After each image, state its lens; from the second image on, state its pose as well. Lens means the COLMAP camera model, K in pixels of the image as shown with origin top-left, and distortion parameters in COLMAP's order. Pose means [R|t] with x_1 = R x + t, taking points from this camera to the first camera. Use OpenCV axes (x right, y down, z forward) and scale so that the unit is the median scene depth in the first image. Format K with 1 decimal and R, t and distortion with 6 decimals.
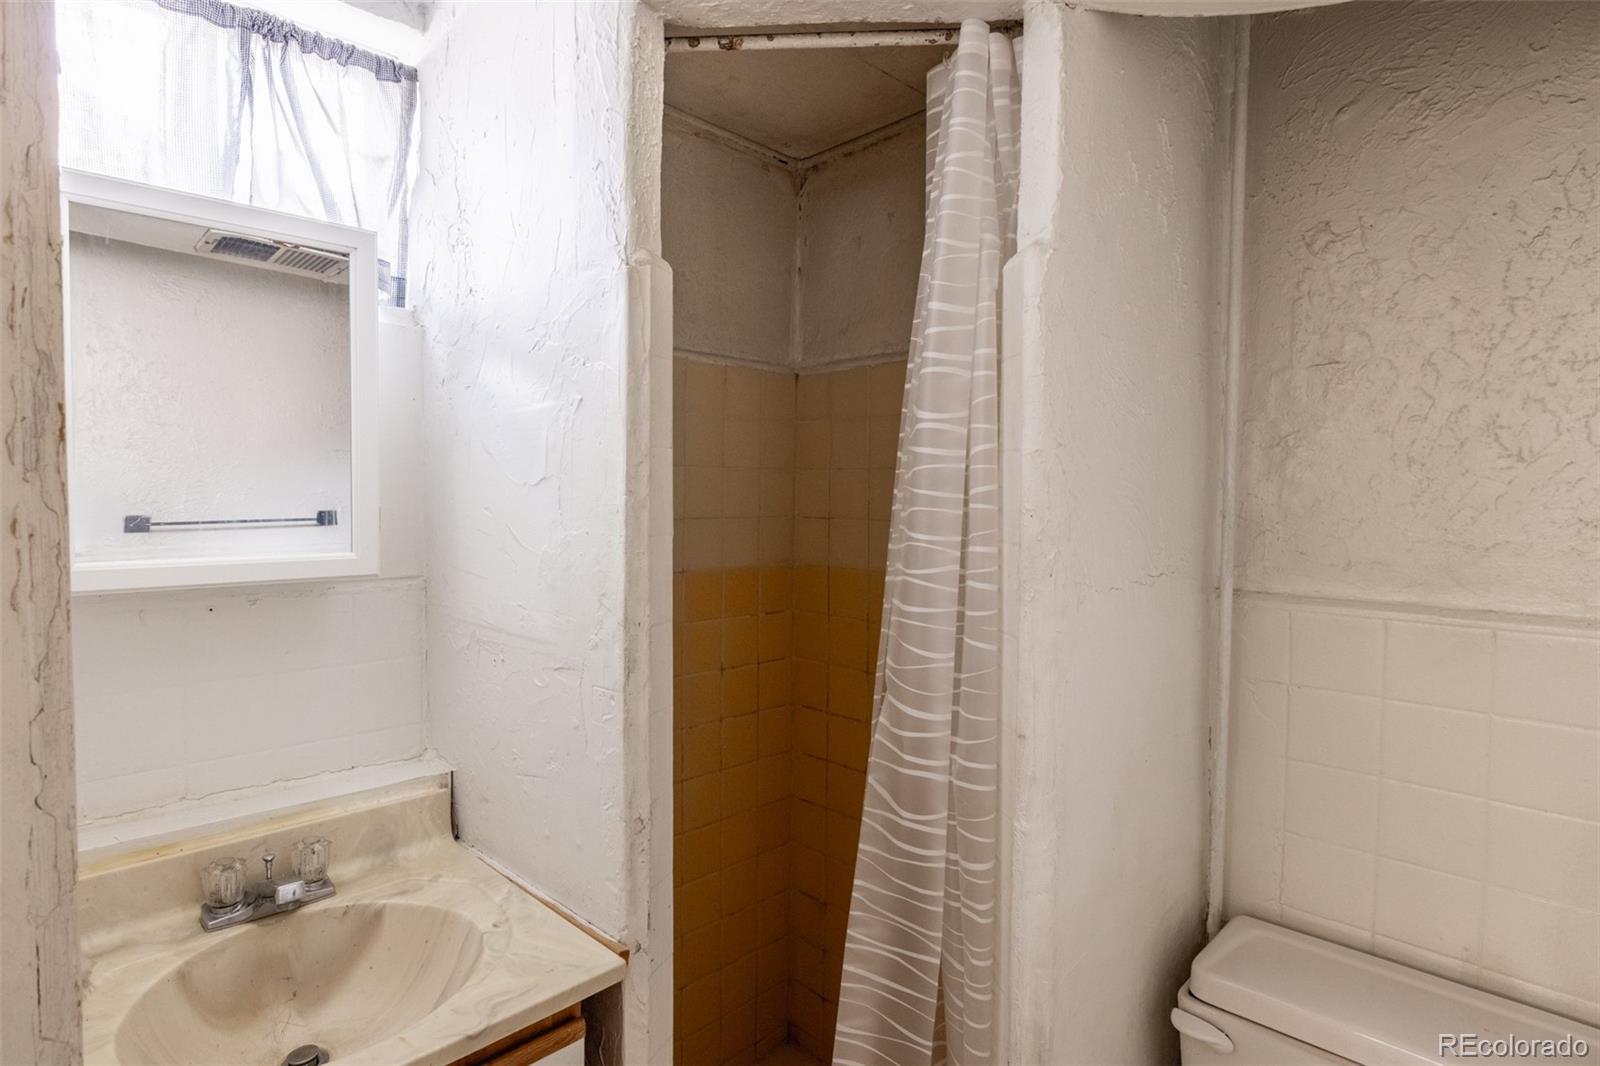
lens RADIAL K [[834.7, 0, 791.8], [0, 834.7, 525.7], [0, 0, 1]] dist [-0.004097, 0.000706]
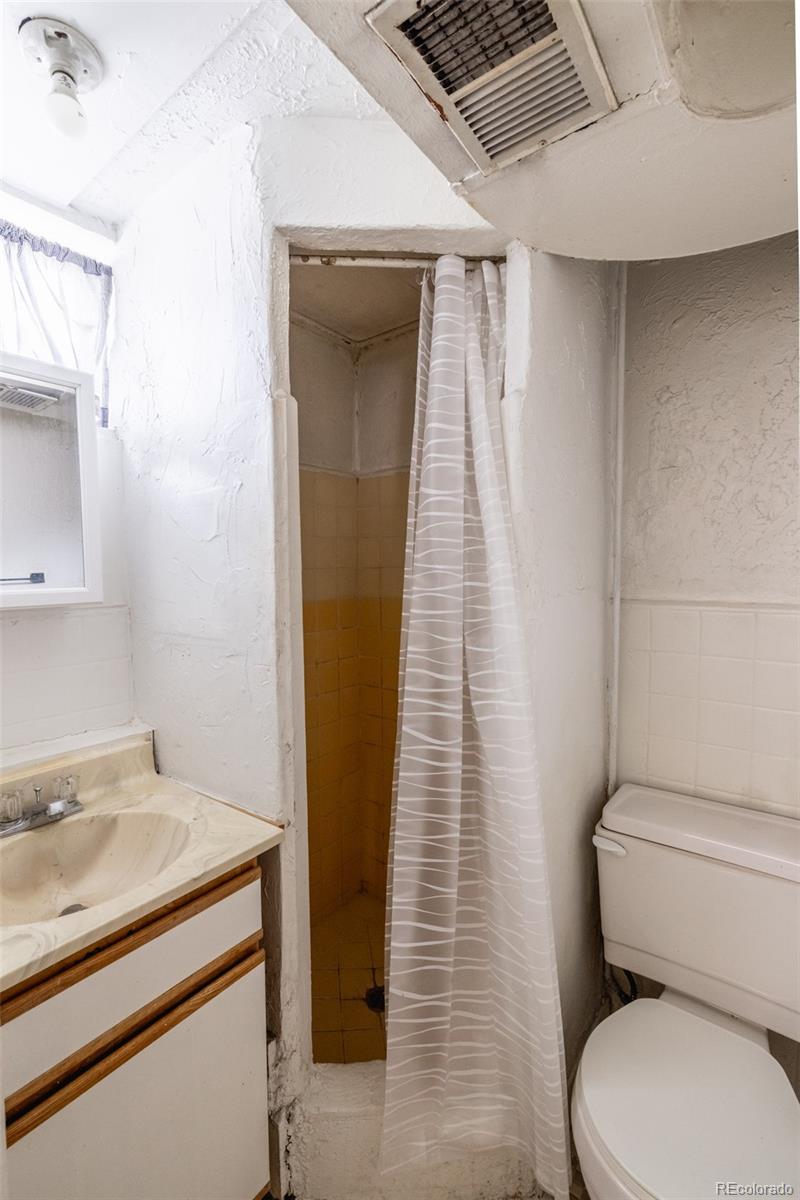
lens RADIAL K [[532.3, 0, 405.8], [0, 532.3, 607.0], [0, 0, 1]] dist [-0.002427, 0.000320]
pose [[0.989161, -0.033083, 0.143057, -0.086692], [0.028696, 0.999056, 0.032628, 0.052291], [-0.144002, -0.028169, 0.989176, -0.046646]]
